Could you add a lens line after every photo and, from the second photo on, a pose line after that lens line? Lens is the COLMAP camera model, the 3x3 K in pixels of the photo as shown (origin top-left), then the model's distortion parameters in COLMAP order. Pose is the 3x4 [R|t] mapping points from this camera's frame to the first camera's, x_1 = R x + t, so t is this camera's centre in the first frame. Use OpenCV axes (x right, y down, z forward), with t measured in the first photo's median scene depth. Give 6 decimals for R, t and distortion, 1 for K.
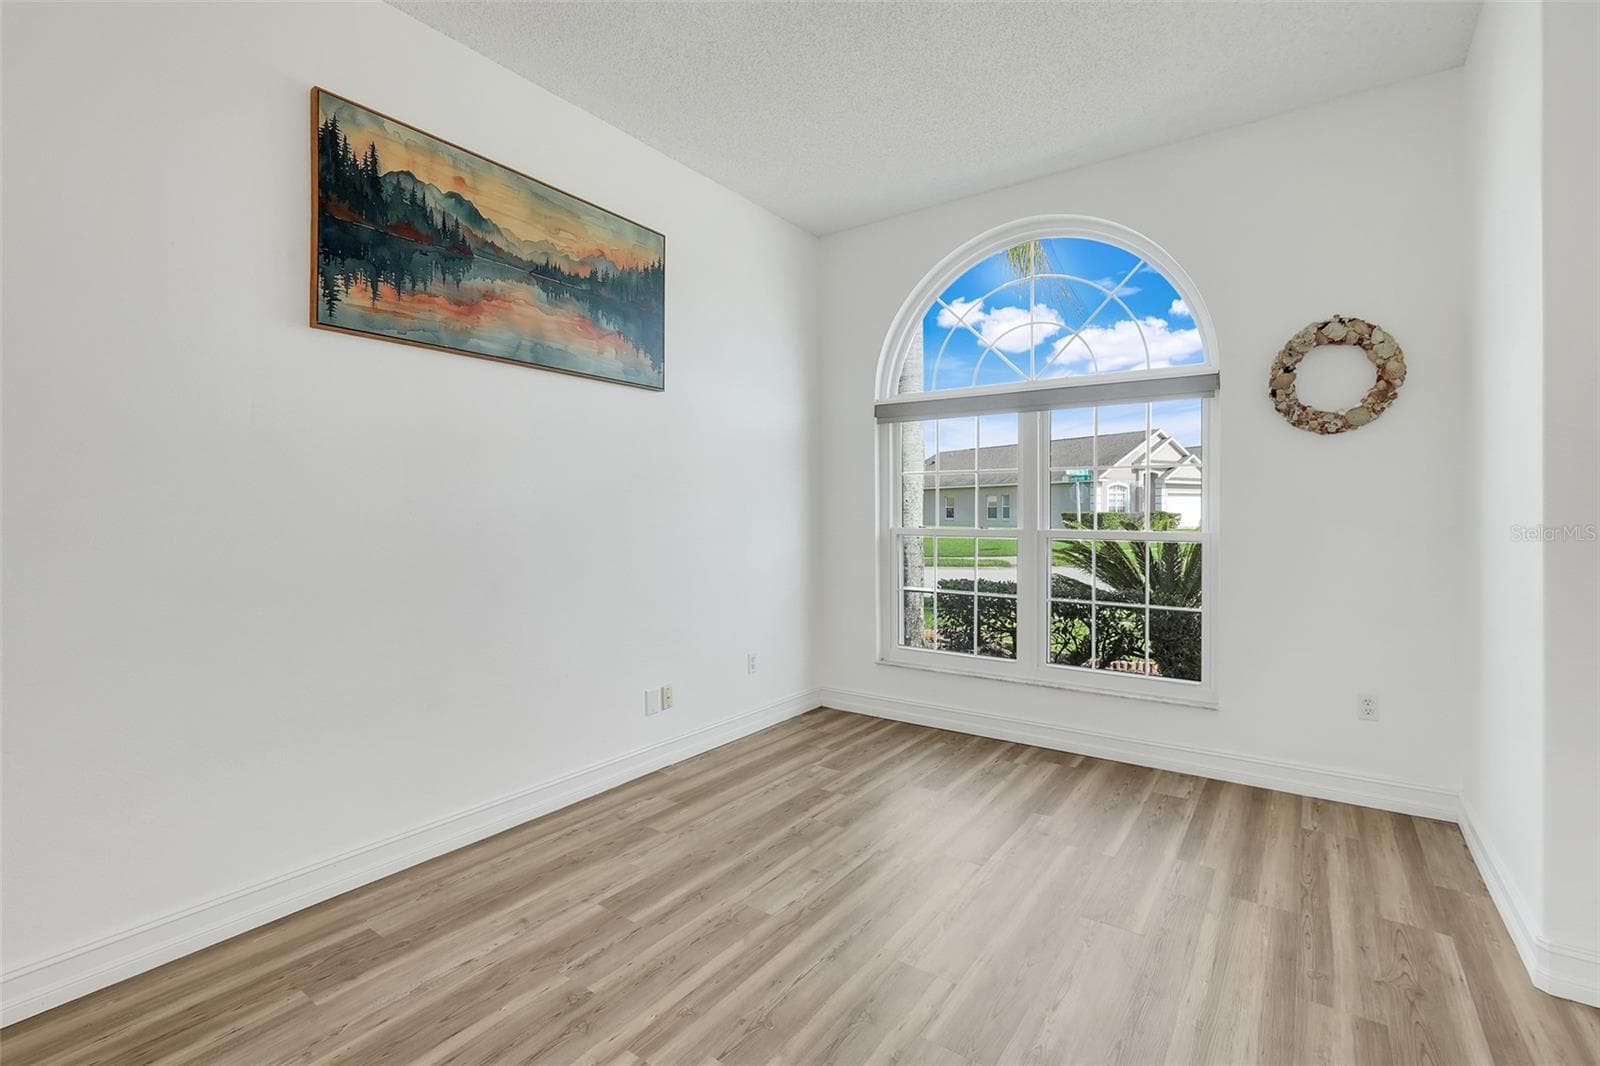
lens RADIAL K [[699.2, 0, 789.0], [0, 699.2, 521.0], [0, 0, 1]] dist [-0.022481, 0.010043]
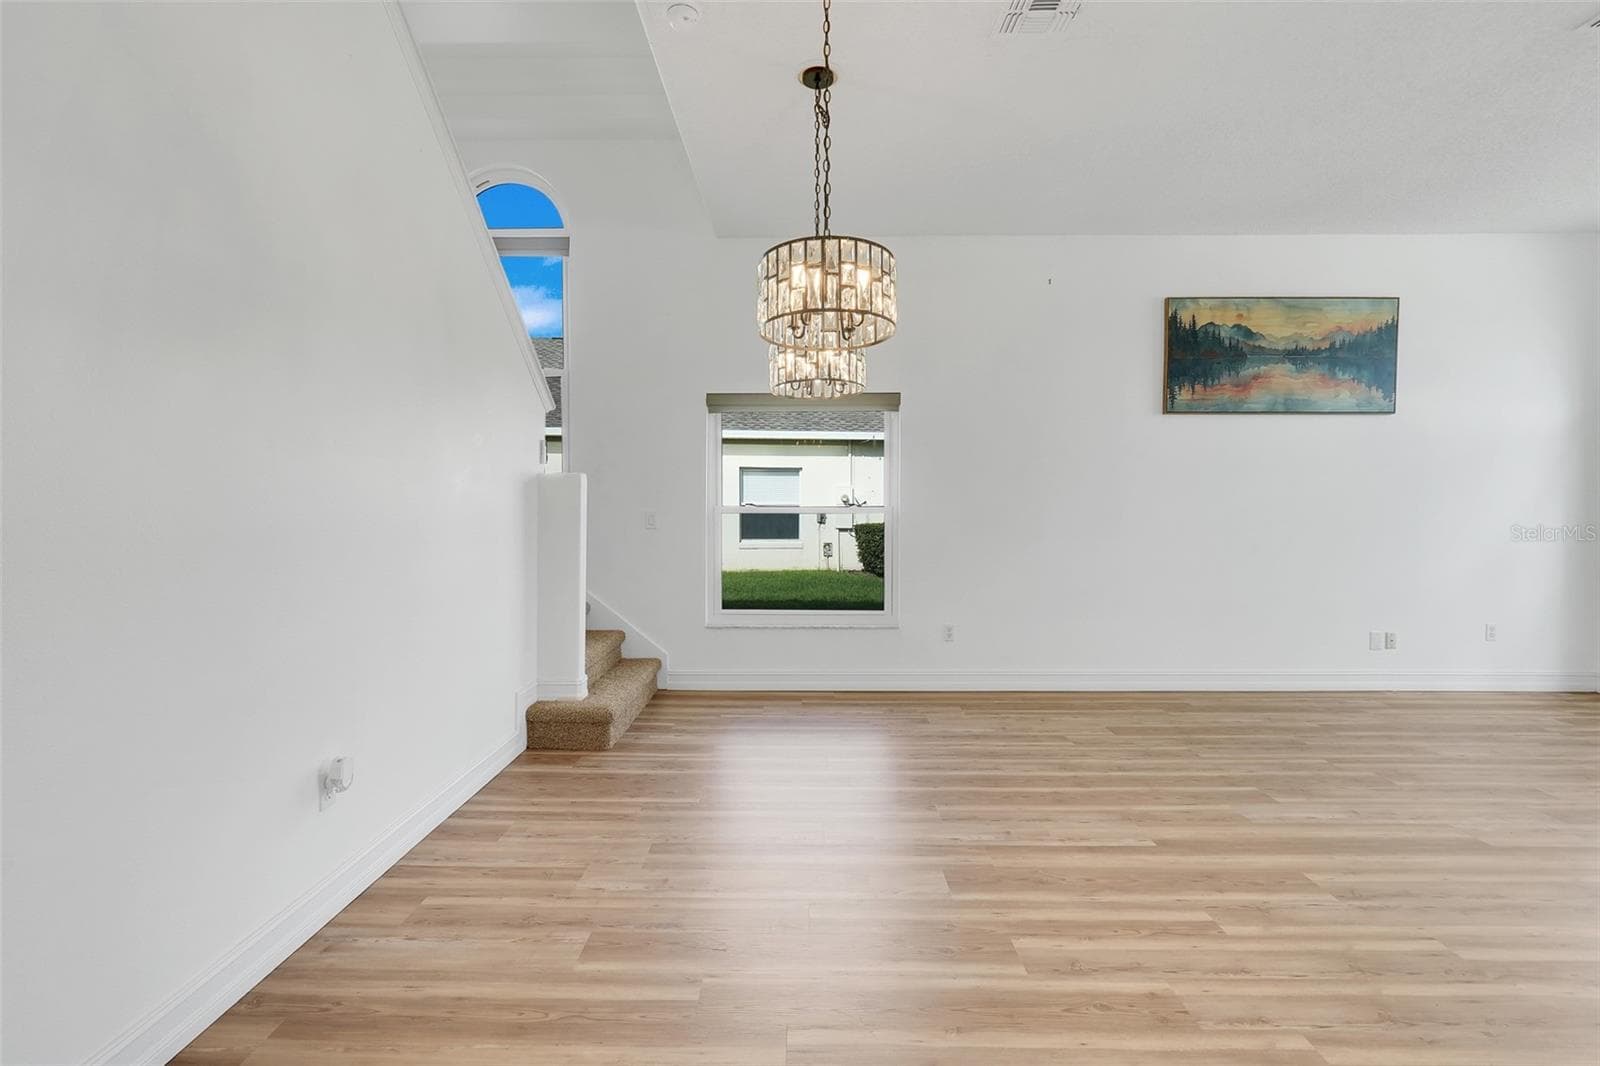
lens RADIAL K [[701.1, 0, 793.3], [0, 701.1, 527.5], [0, 0, 1]] dist [-0.022332, 0.007763]
pose [[0.568796, 0.031539, -0.821874, 0.351539], [-0.009648, 0.999452, 0.031676, 0.004076], [0.822422, -0.010088, 0.568788, -0.952782]]
